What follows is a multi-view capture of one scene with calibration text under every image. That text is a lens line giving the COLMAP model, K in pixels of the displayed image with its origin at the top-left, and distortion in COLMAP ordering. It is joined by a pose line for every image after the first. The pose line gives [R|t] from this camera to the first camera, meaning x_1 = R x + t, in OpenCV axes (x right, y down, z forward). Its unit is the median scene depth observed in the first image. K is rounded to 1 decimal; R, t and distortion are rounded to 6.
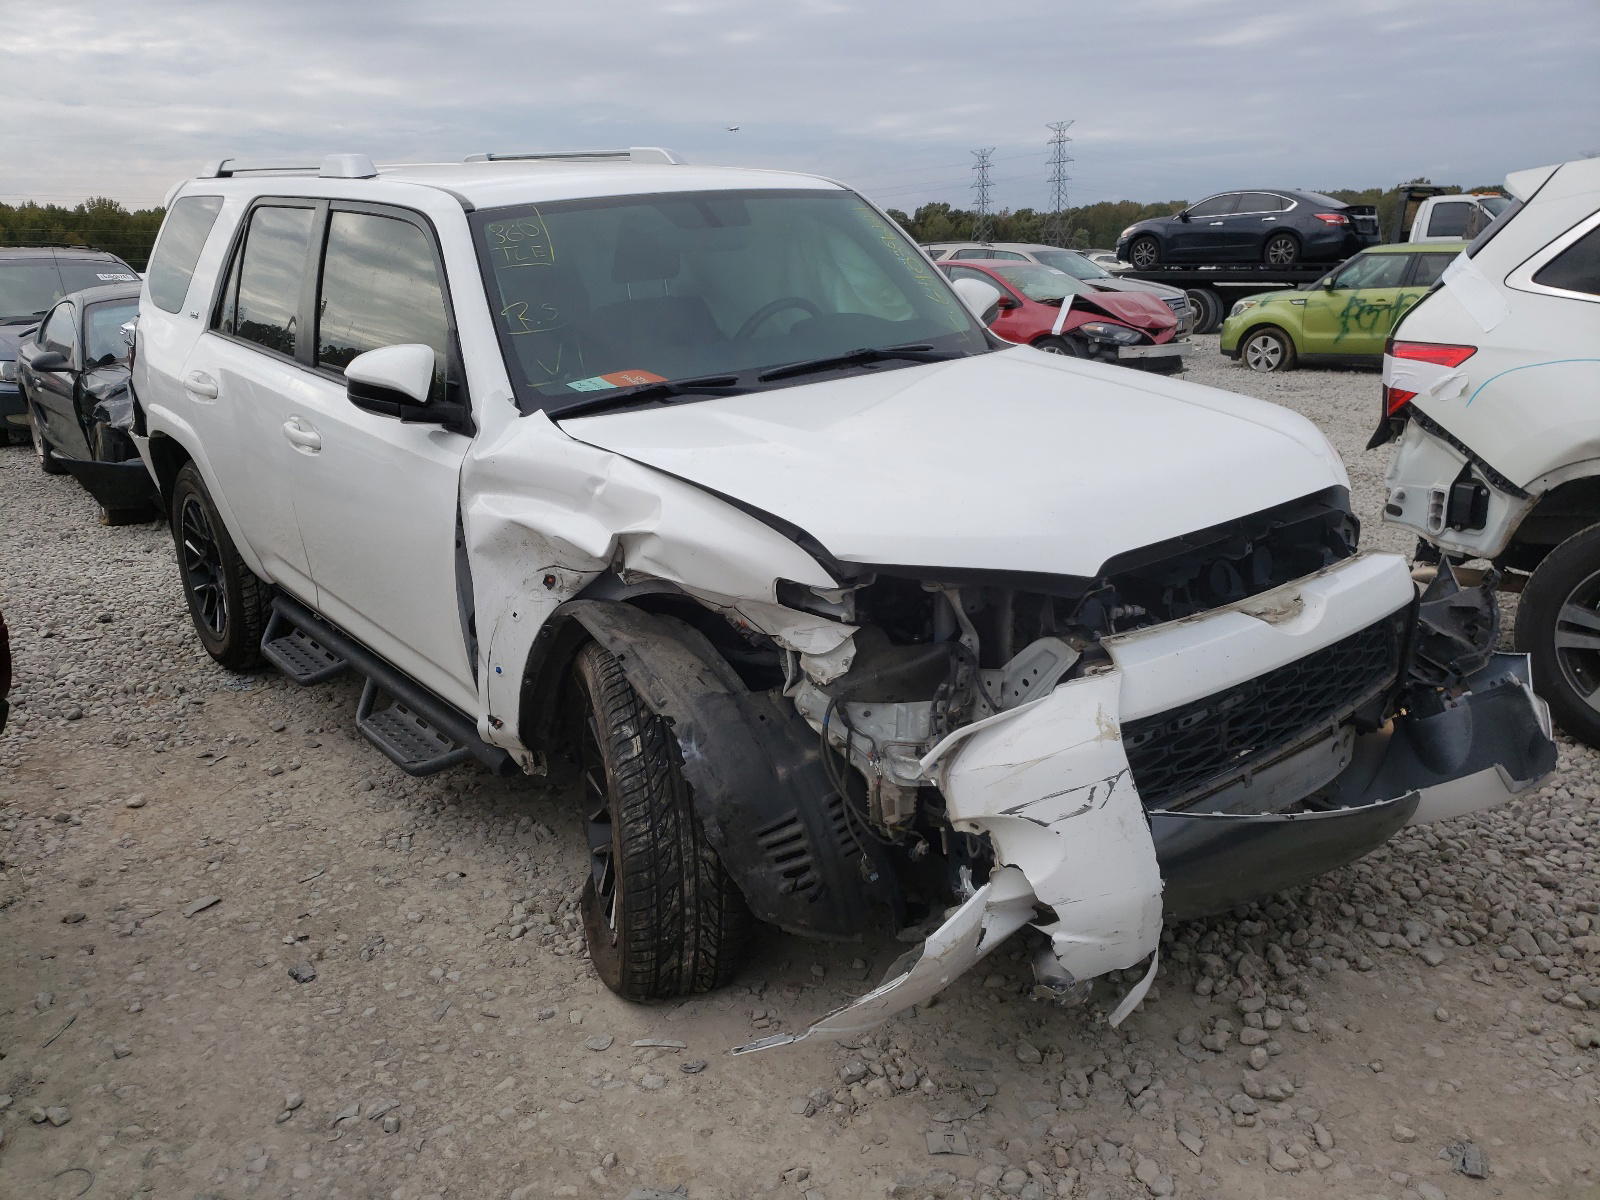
lens RADIAL K [[1274.0, 0, 775.0], [0, 1274.0, 590.2], [0, 0, 1]] dist [0.152709, -0.250529]
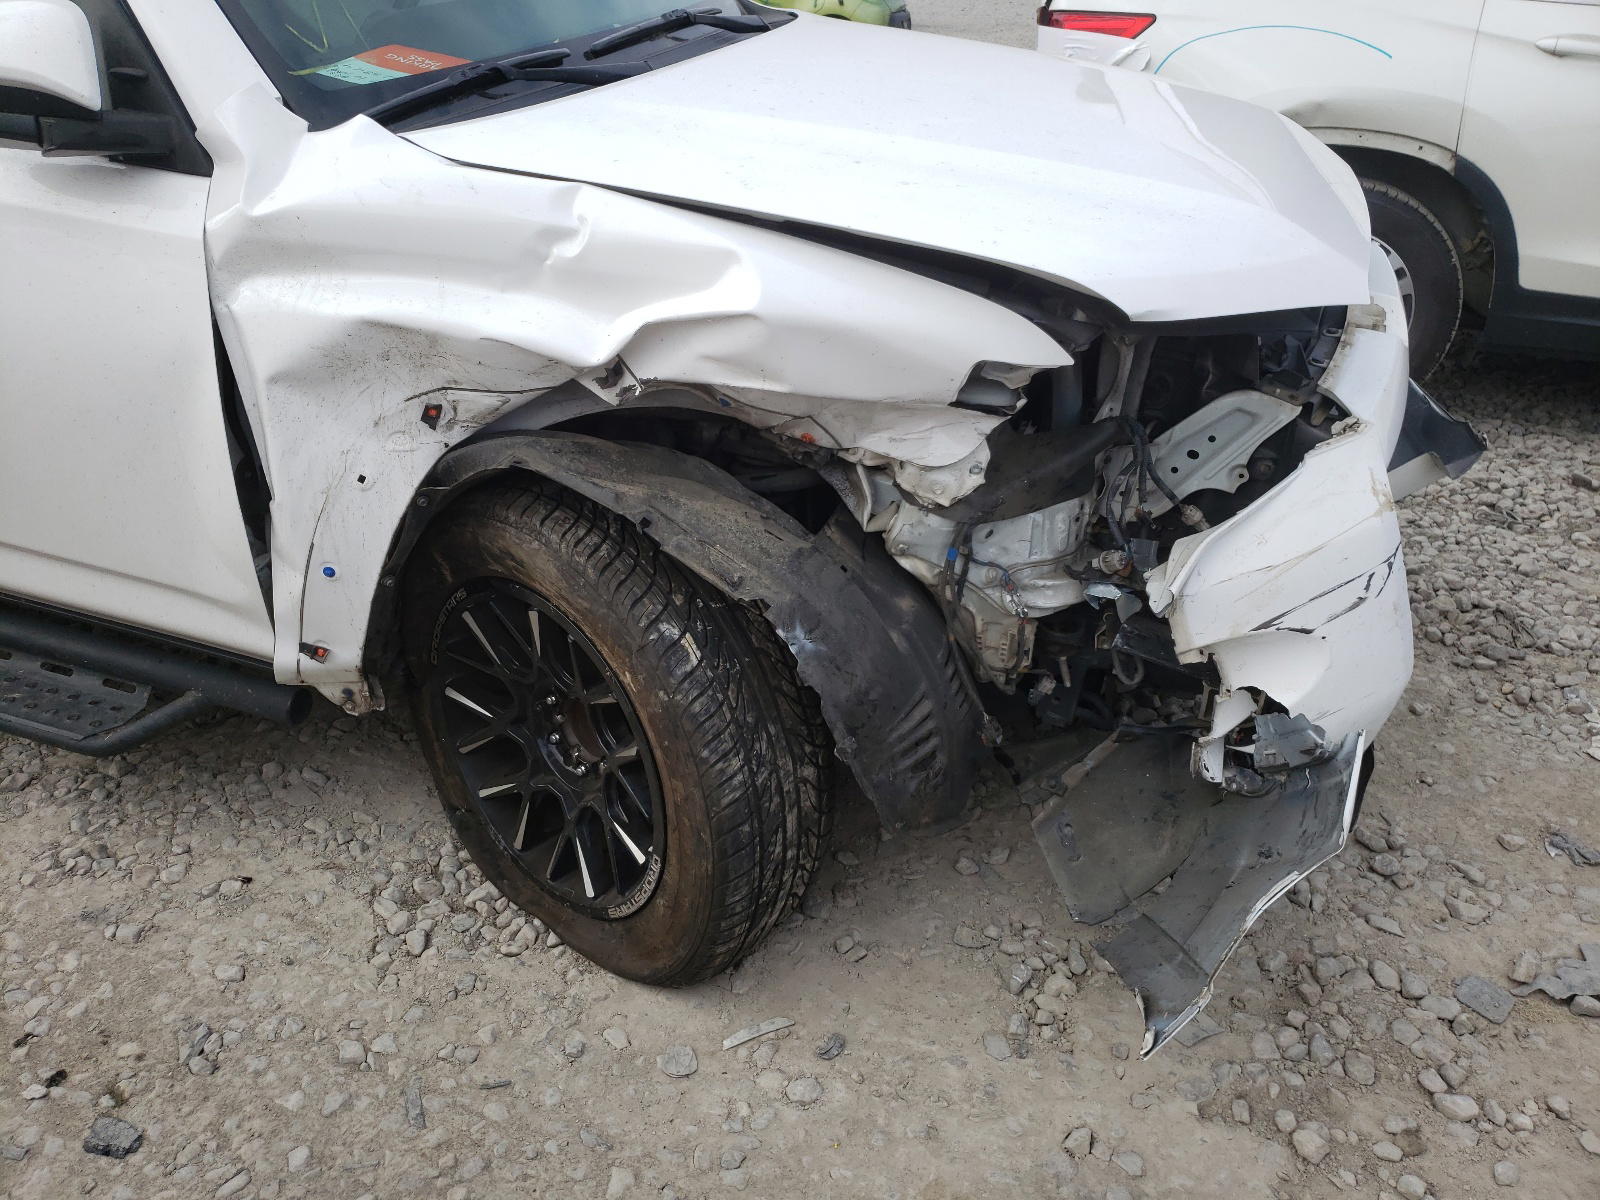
lens RADIAL K [[1274.0, 0, 775.0], [0, 1274.0, 590.2], [0, 0, 1]] dist [0.152709, -0.250529]
pose [[0.853737, -0.218742, 0.472531, -0.378821], [0.114571, 0.964157, 0.239323, -0.059864], [-0.507944, -0.150181, 0.848198, 0.432712]]
